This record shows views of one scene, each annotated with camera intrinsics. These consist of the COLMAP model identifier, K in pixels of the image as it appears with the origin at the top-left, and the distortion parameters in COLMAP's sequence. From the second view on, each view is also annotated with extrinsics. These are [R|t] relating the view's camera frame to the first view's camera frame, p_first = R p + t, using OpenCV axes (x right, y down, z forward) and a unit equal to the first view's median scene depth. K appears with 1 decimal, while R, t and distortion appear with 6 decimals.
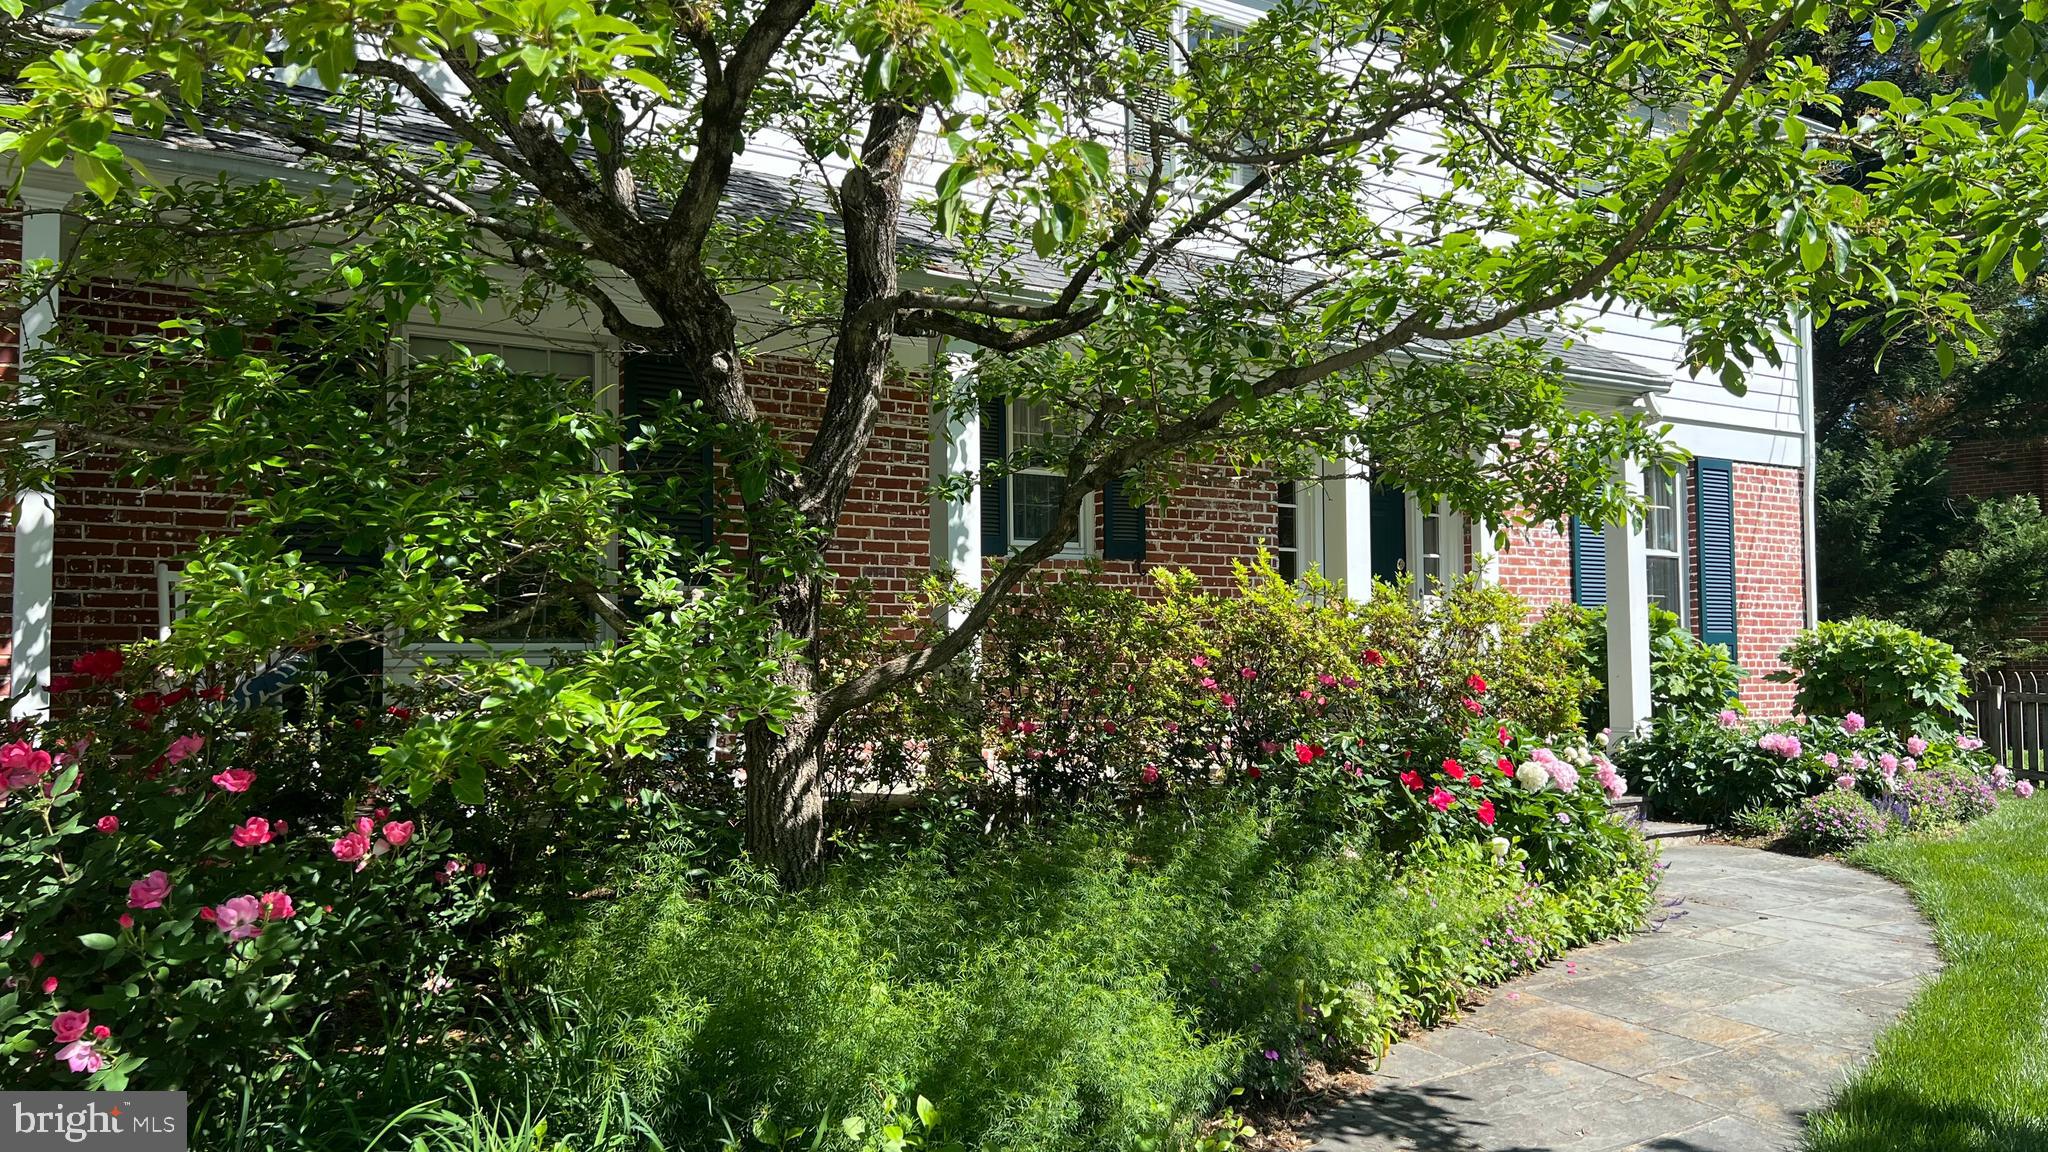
lens RADIAL K [[1556.3, 0, 997.1], [0, 1556.3, 580.3], [0, 0, 1]] dist [0.011318, 0.003554]
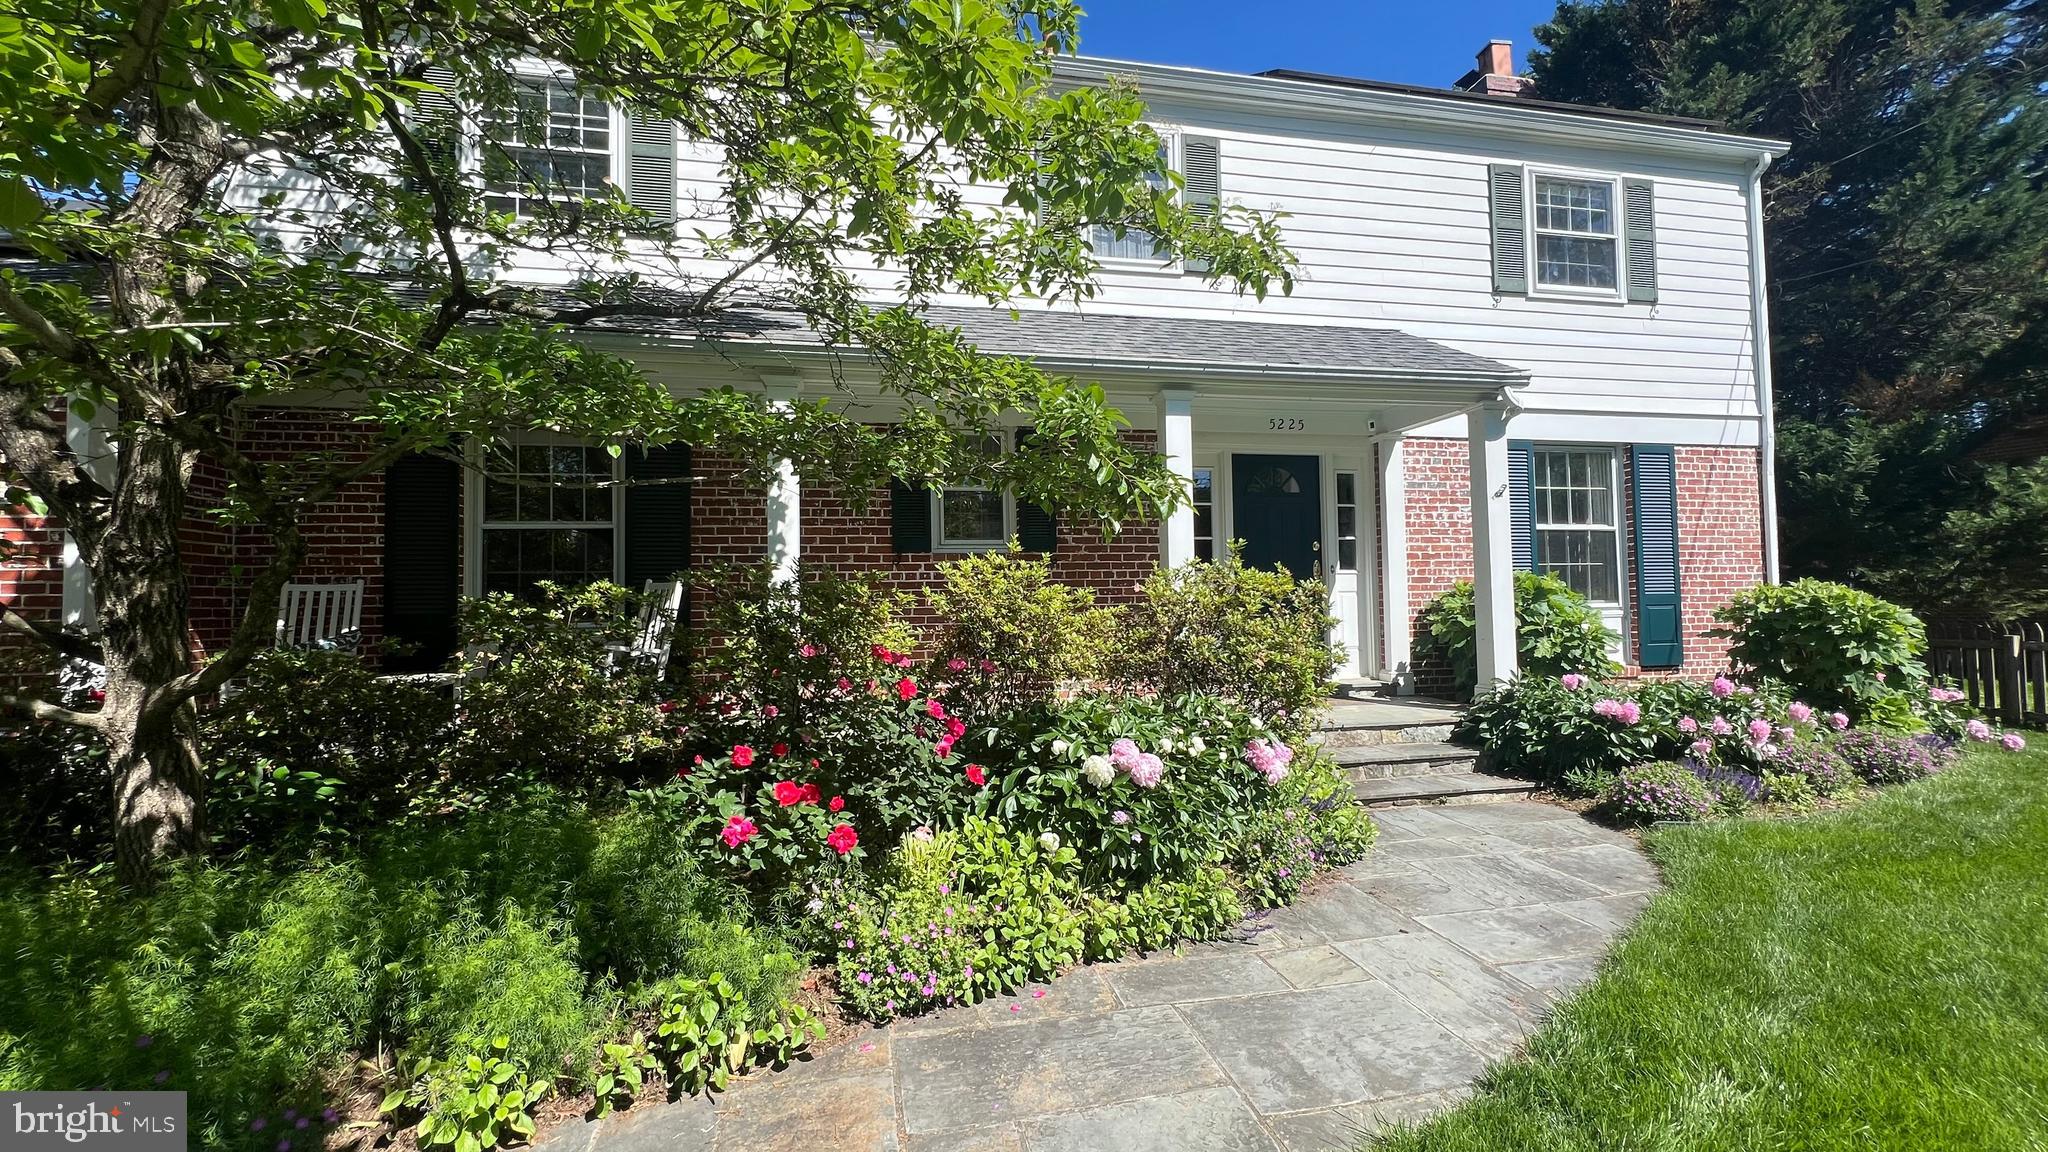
lens RADIAL K [[834.6, 0, 1024.0], [0, 834.6, 576.0], [0, 0, 1]] dist [-0.001518, -0.000127]
pose [[0.931226, -0.020239, -0.363879, 0.271722], [0.028411, 0.999450, 0.017119, -0.004001], [0.363332, -0.026280, 0.931289, 0.274098]]
